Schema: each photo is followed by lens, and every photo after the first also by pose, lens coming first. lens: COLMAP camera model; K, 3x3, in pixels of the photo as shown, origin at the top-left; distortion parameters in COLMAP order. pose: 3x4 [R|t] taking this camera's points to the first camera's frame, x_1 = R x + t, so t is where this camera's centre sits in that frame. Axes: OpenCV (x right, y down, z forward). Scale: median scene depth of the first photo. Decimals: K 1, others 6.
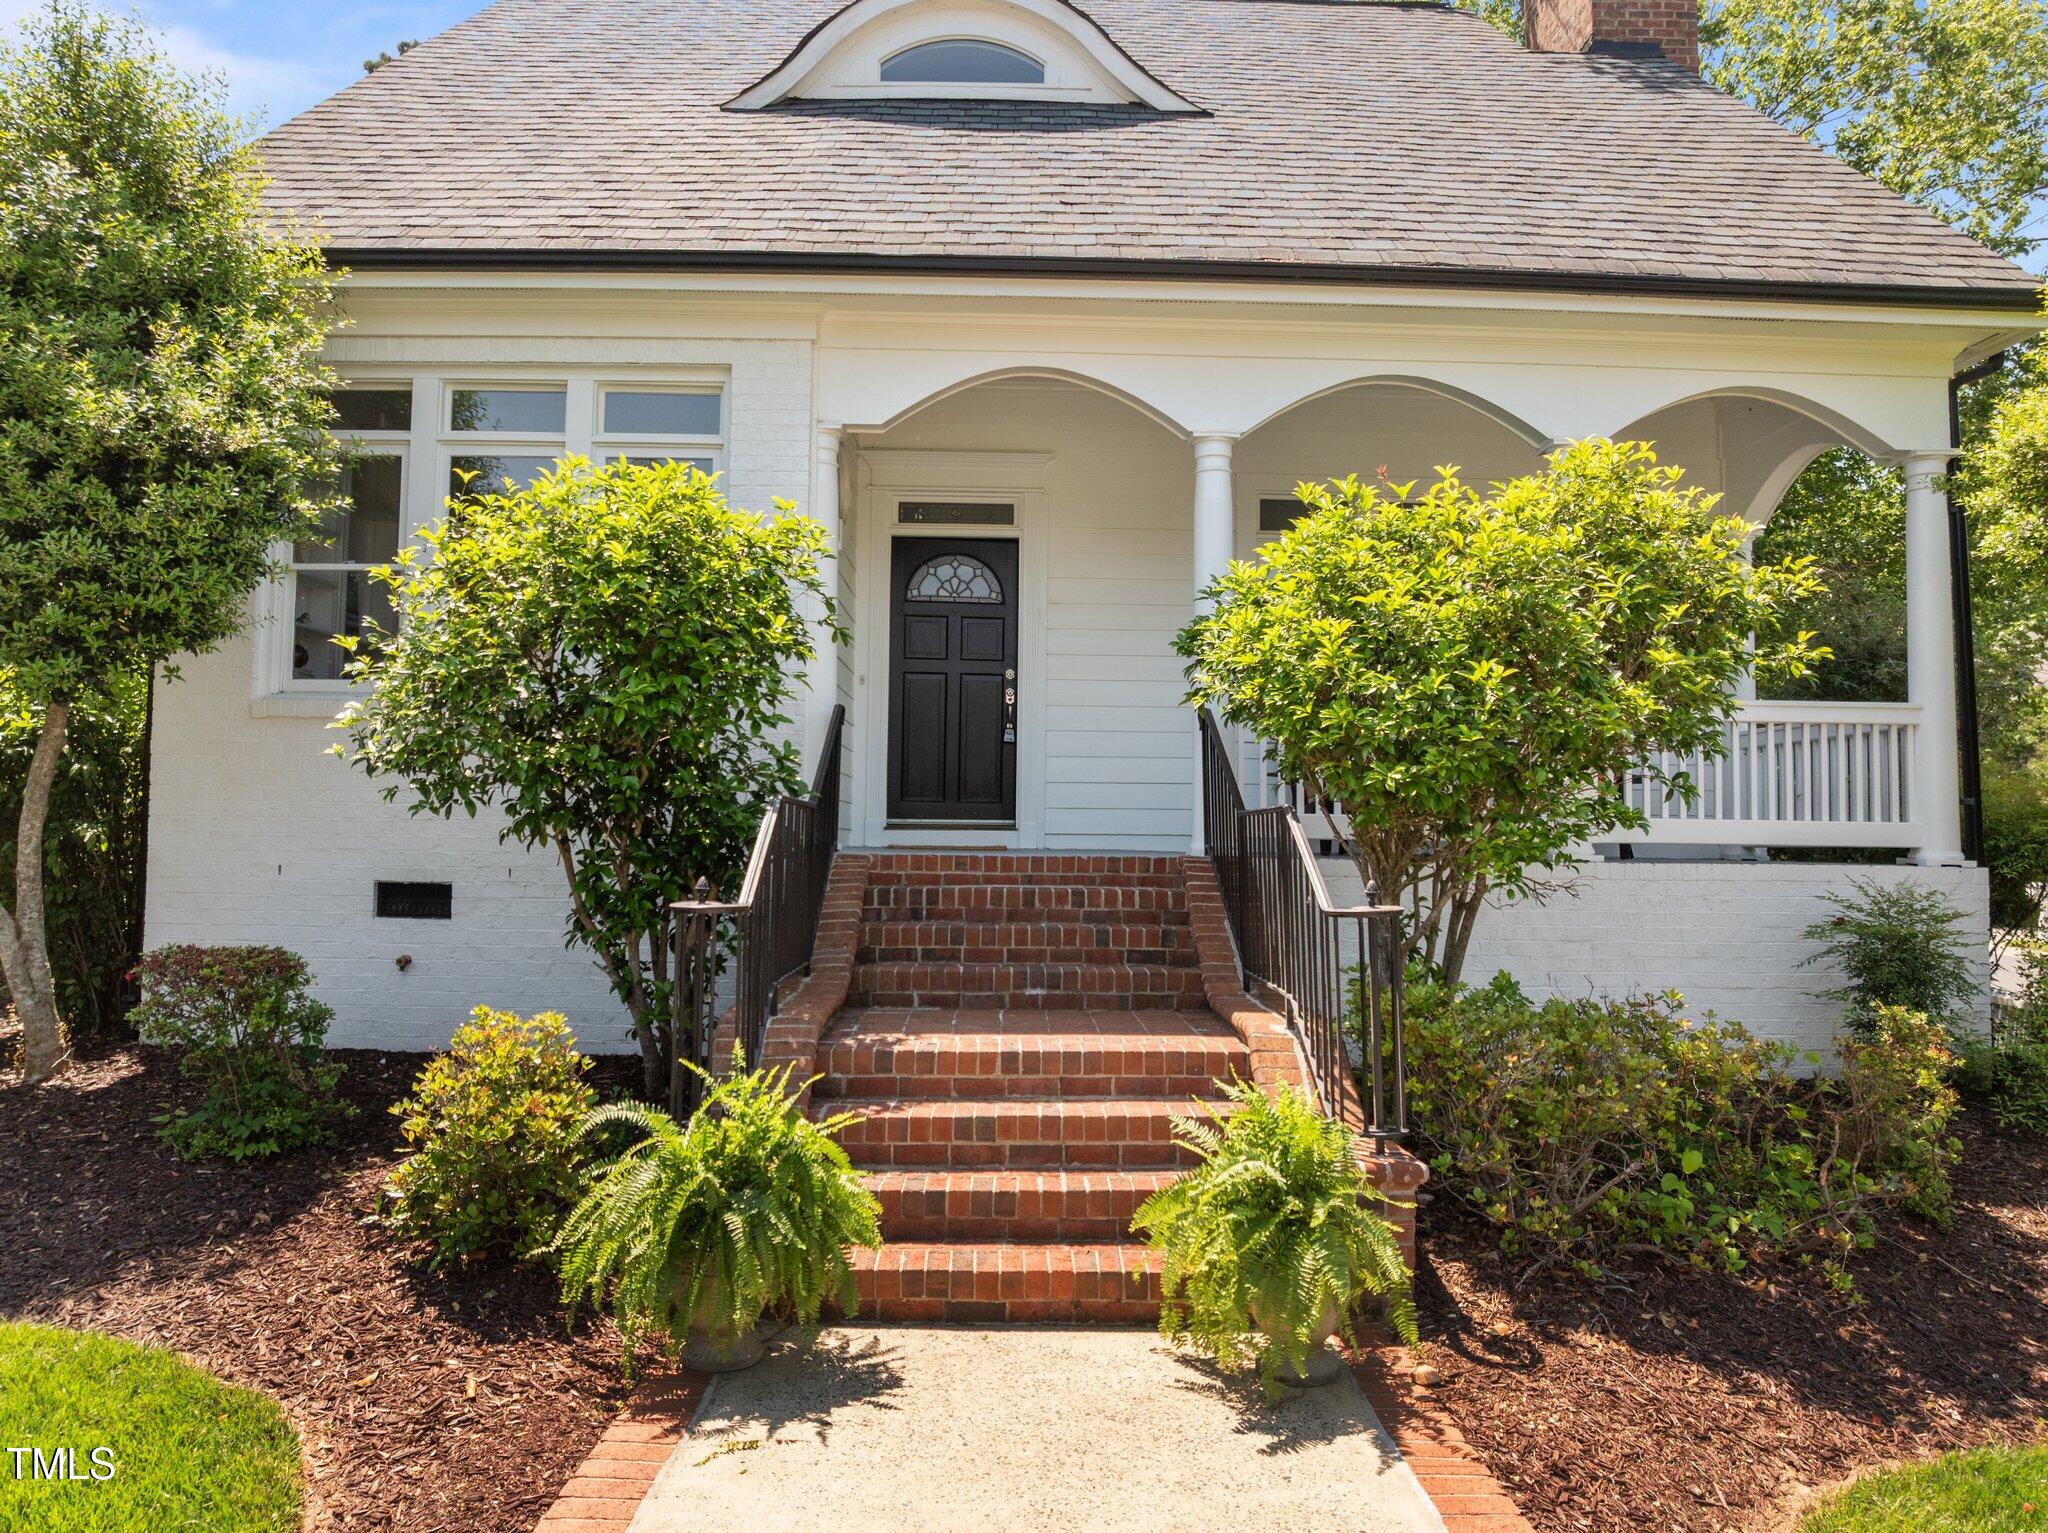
lens RADIAL K [[1406.4, 0, 996.7], [0, 1406.4, 765.7], [0, 0, 1]] dist [-0.043152, 0.003479]
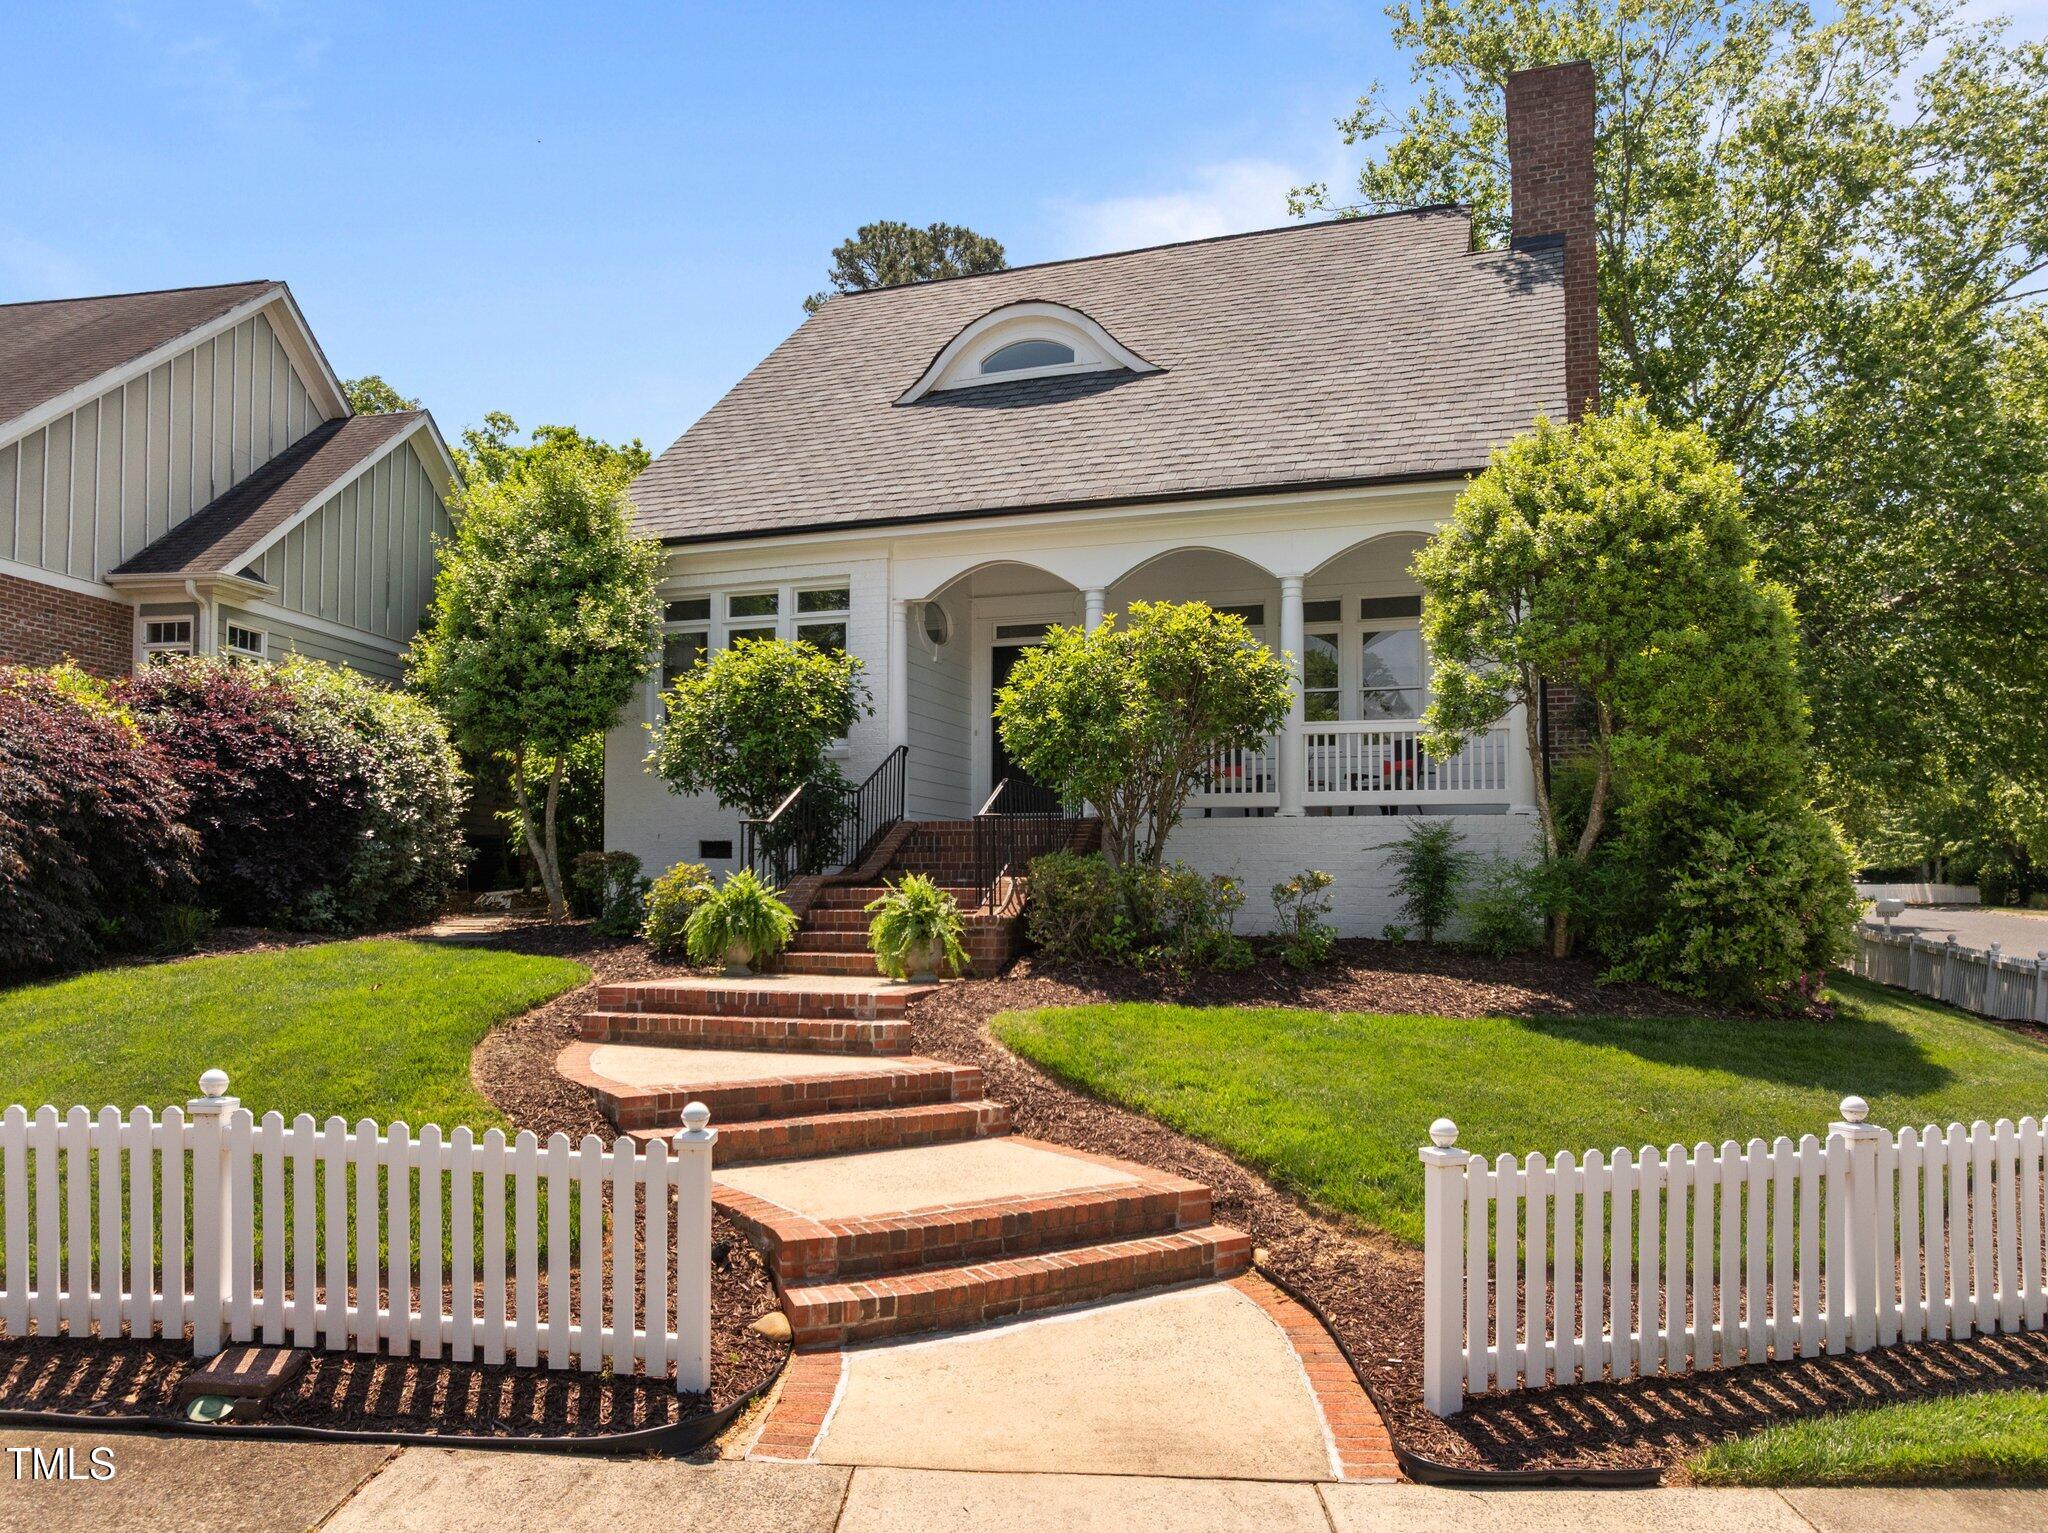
lens RADIAL K [[1435.7, 0, 1022.3], [0, 1435.7, 858.3], [0, 0, 1]] dist [-0.038056, 0.009481]
pose [[0.937463, -0.016182, -0.347710, 0.942475], [0.023887, 0.999555, 0.017884, 0.105909], [0.347265, -0.025071, 0.937432, -1.046419]]
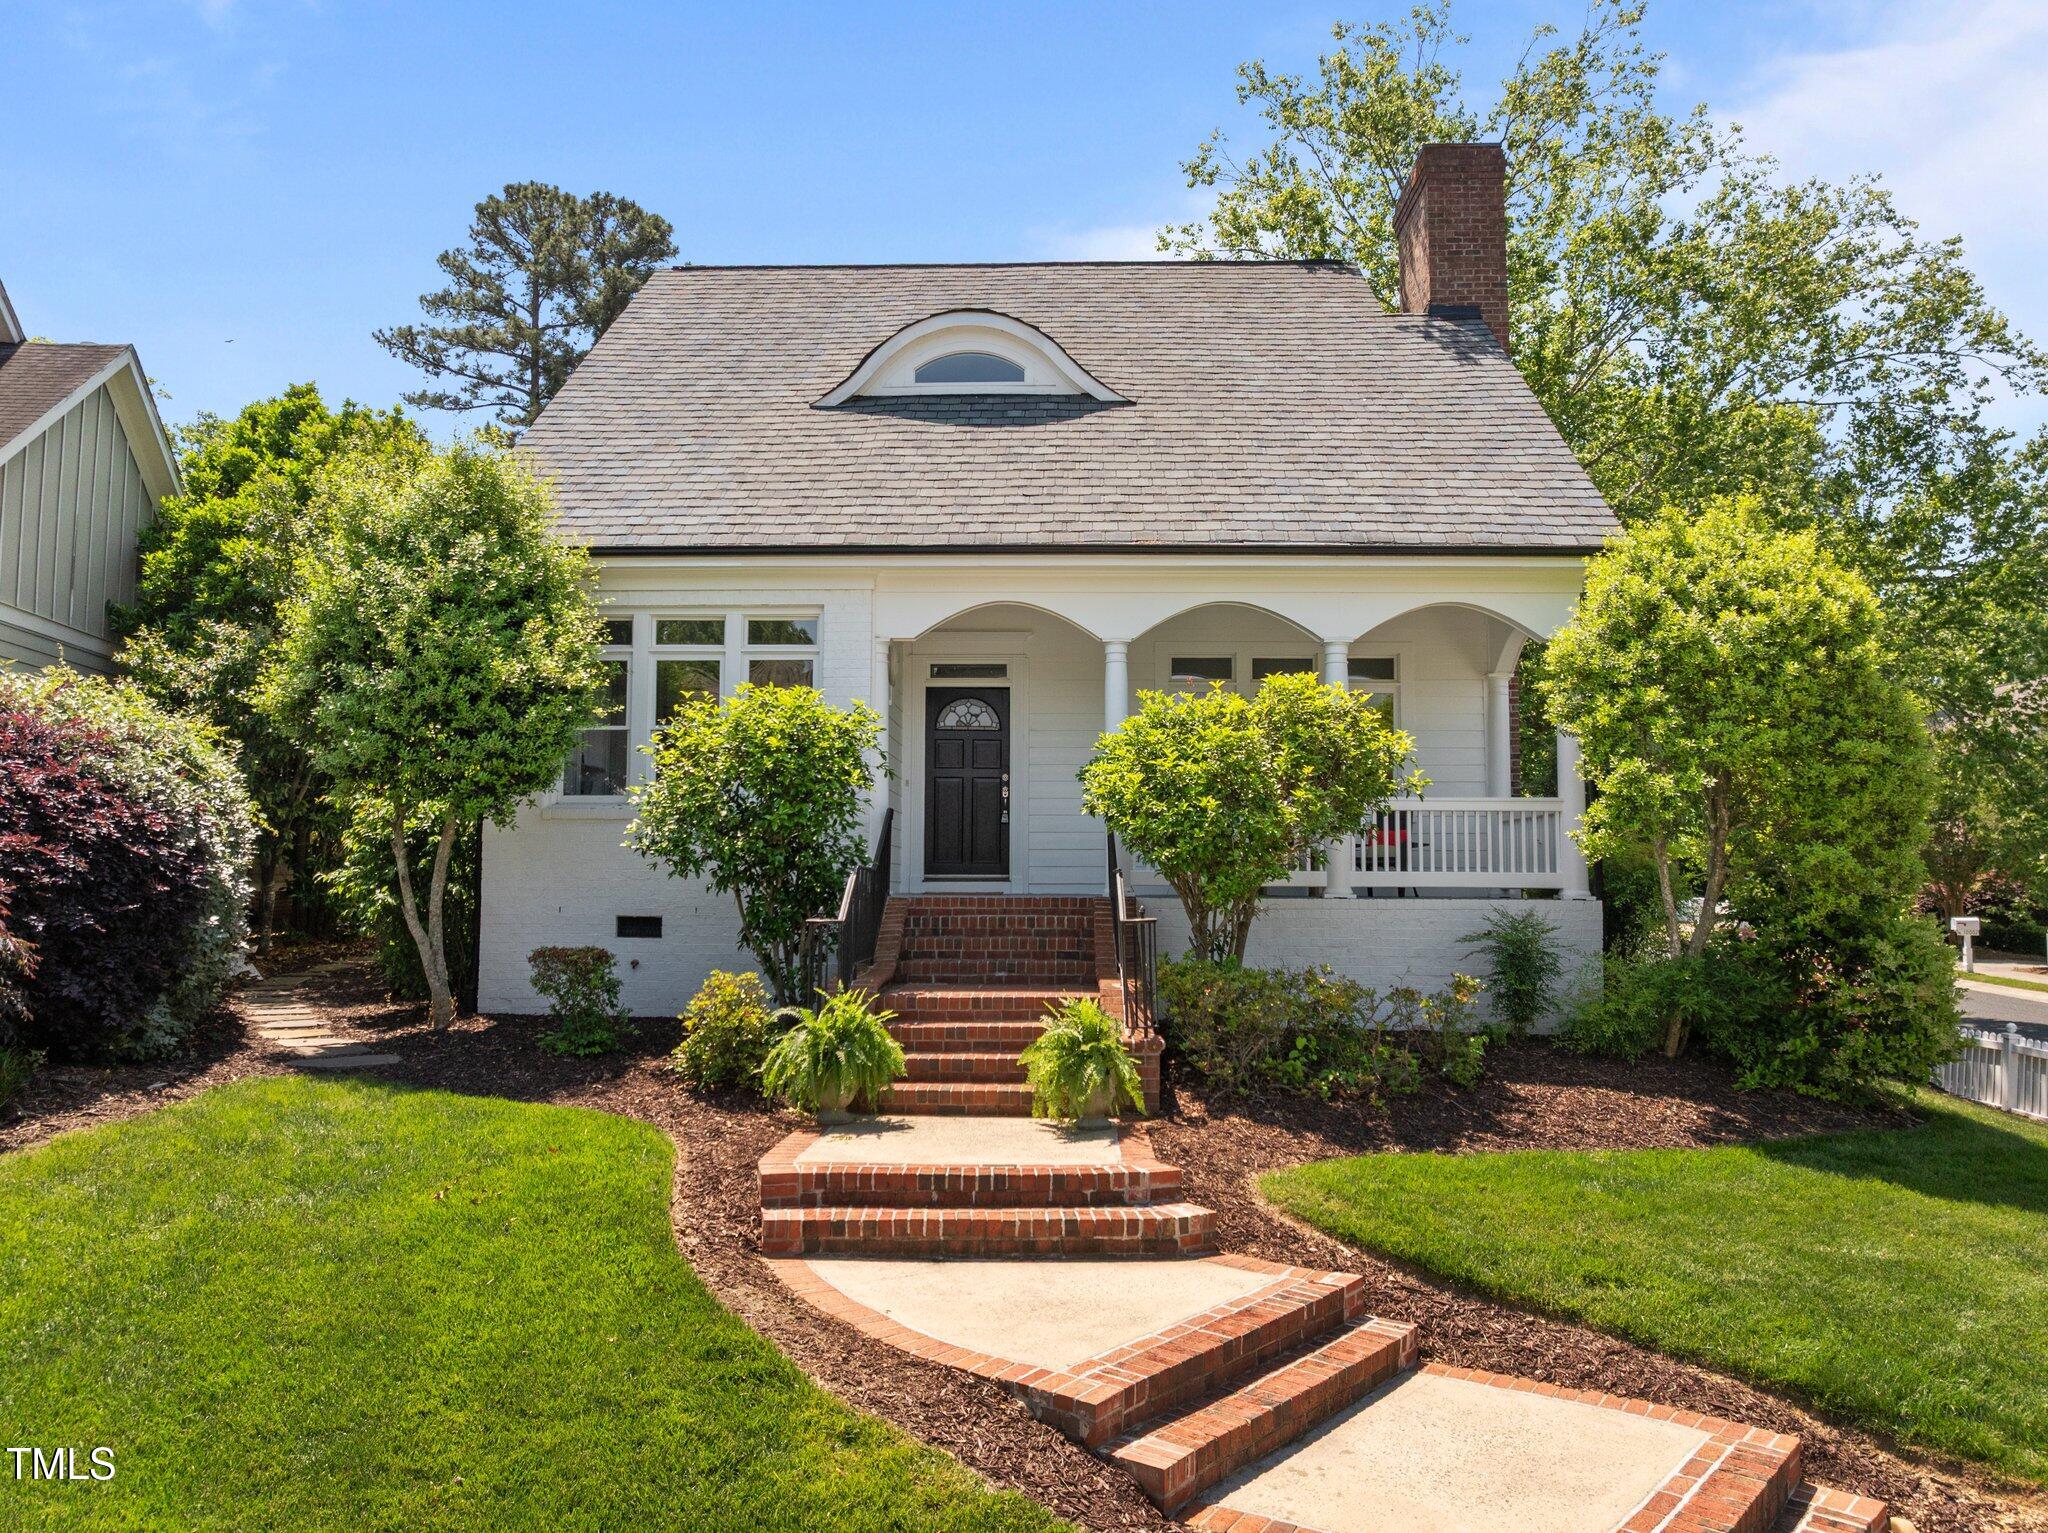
lens RADIAL K [[1437.5, 0, 995.7], [0, 1437.5, 767.5], [0, 0, 1]] dist [-0.039478, 0.007946]
pose [[0.998750, -0.012941, -0.048287, 0.123755], [0.011404, 0.999423, -0.031984, -0.045380], [0.048673, 0.031393, 0.998321, -0.898430]]
